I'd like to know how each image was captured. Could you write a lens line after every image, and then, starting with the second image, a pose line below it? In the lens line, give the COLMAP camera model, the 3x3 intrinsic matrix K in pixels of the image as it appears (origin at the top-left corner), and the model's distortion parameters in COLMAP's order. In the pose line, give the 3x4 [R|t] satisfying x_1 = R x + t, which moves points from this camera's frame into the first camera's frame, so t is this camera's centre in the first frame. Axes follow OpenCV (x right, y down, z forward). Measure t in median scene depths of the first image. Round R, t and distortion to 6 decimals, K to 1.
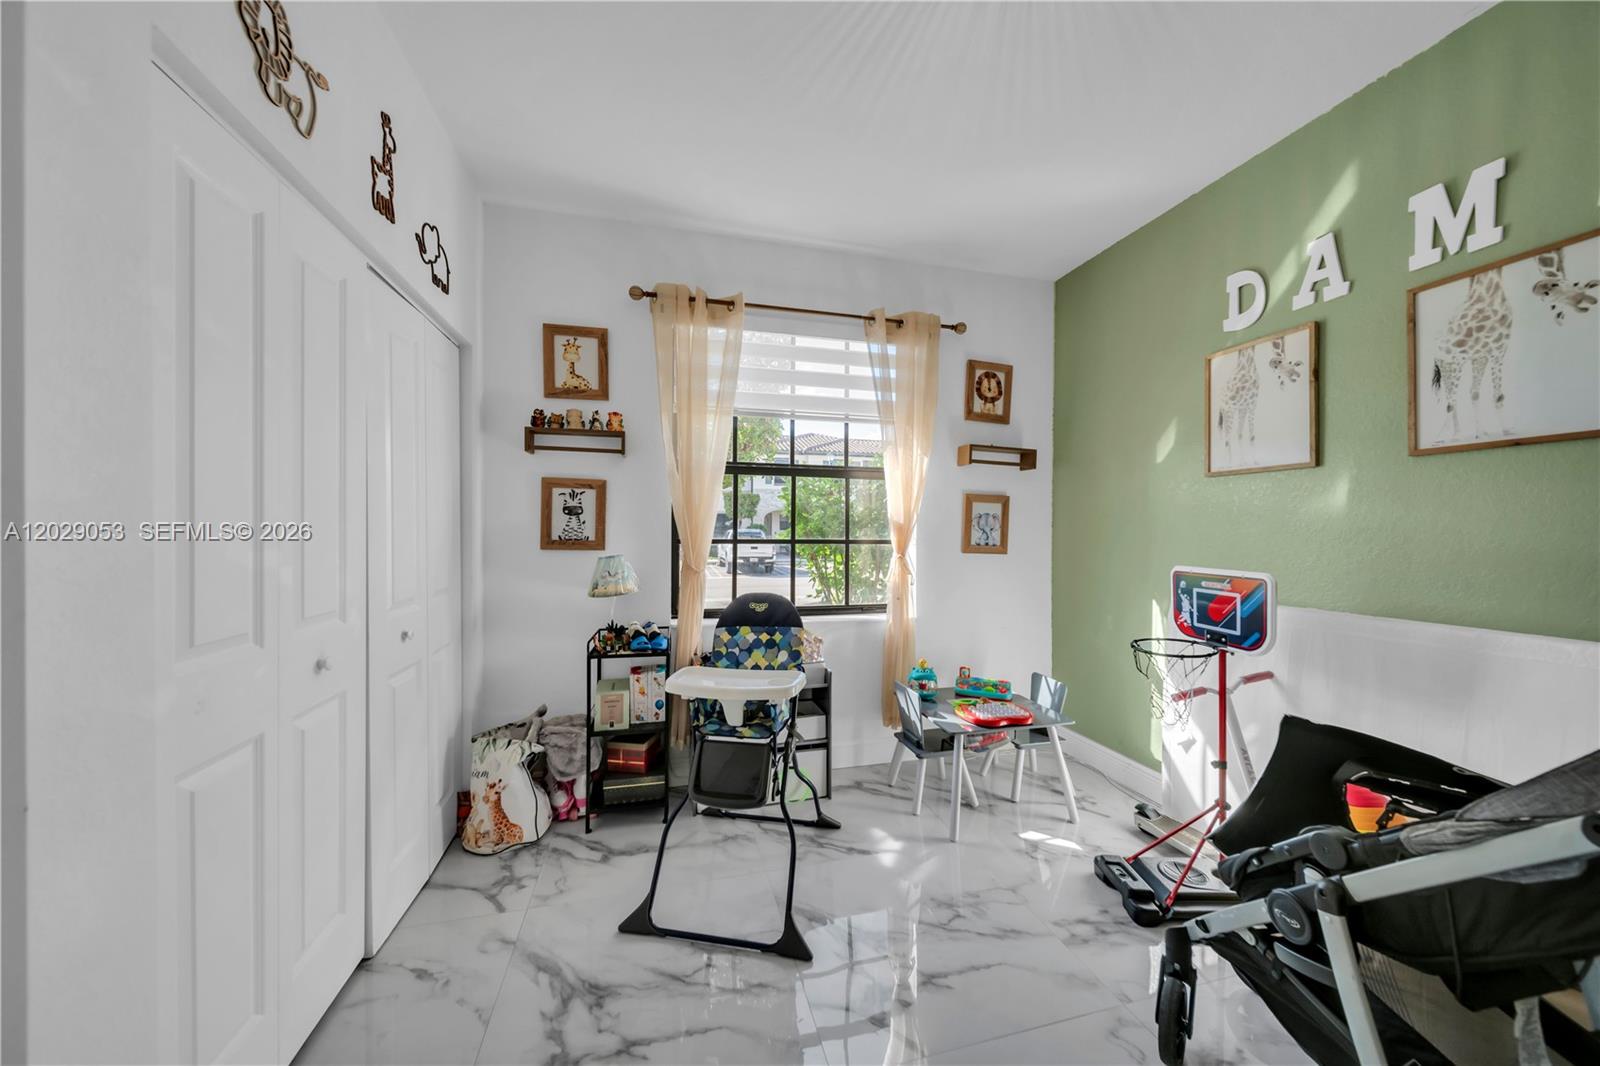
lens RADIAL K [[552.0, 0, 803.0], [0, 552.0, 535.1], [0, 0, 1]] dist [0.000730, -0.001025]
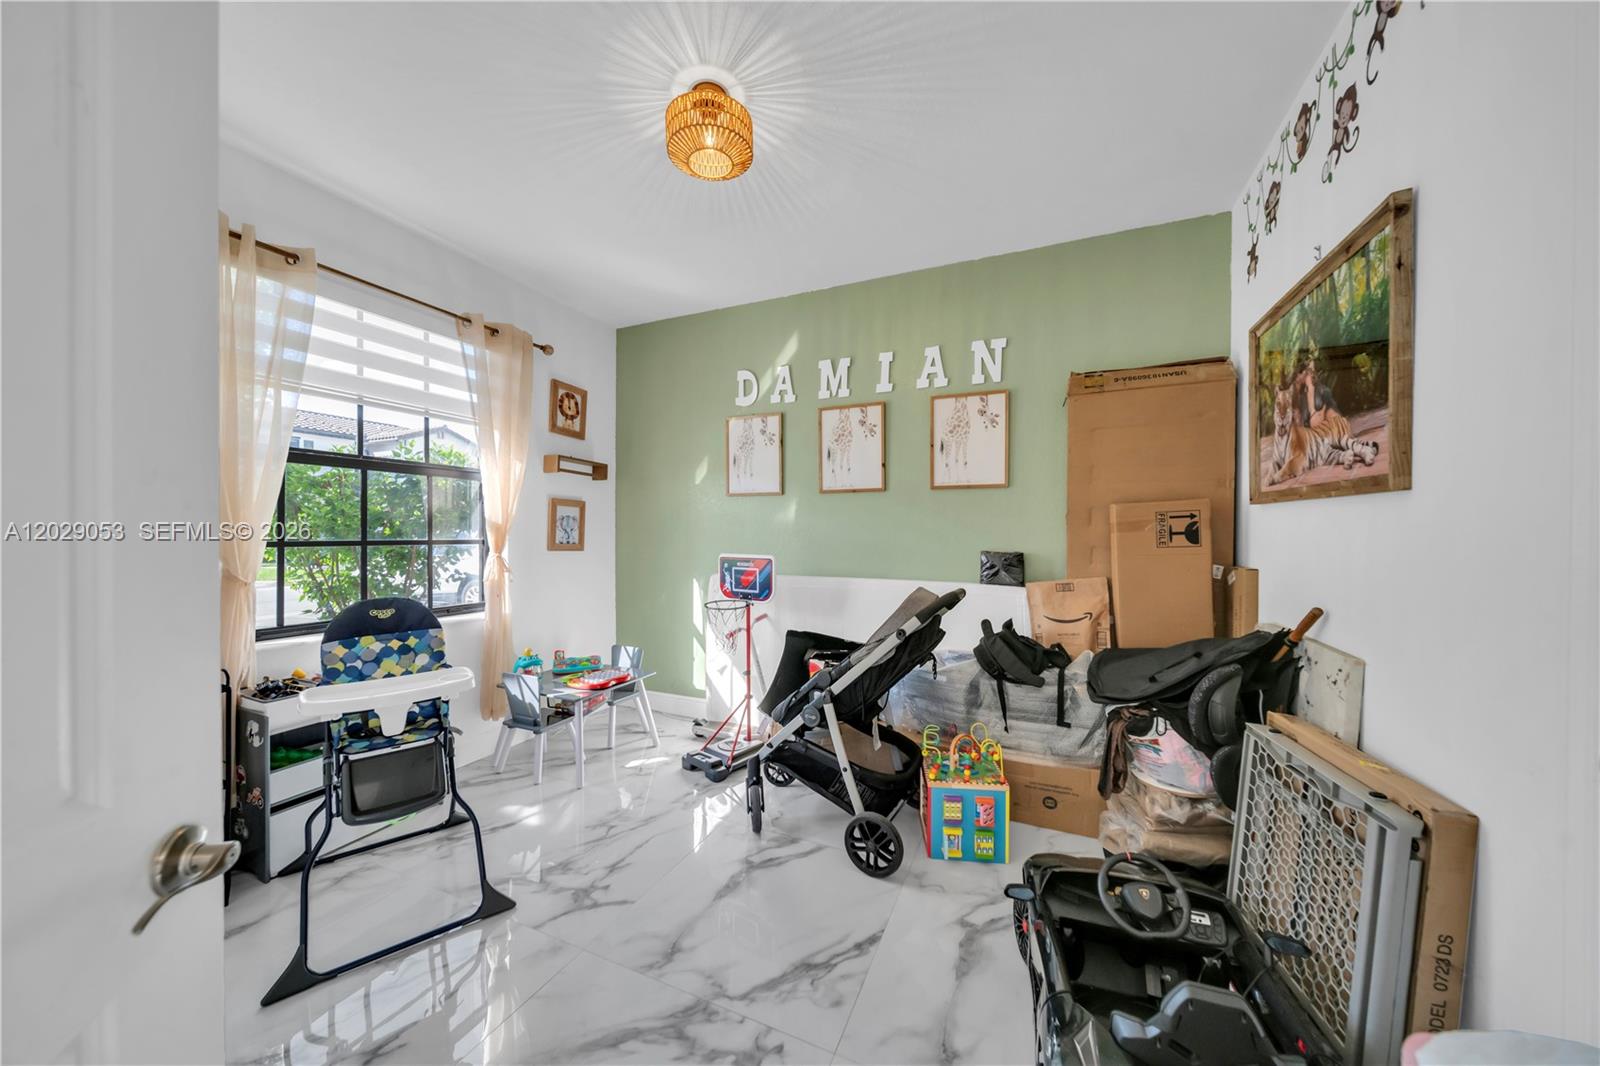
lens RADIAL K [[552.0, 0, 800.0], [0, 552.0, 533.8], [0, 0, 1]] dist [0.000730, -0.001025]
pose [[0.624688, -0.004281, 0.780863, -0.367320], [0.004682, 0.999988, 0.001736, -0.002236], [-0.780860, 0.002571, 0.624700, -0.131743]]
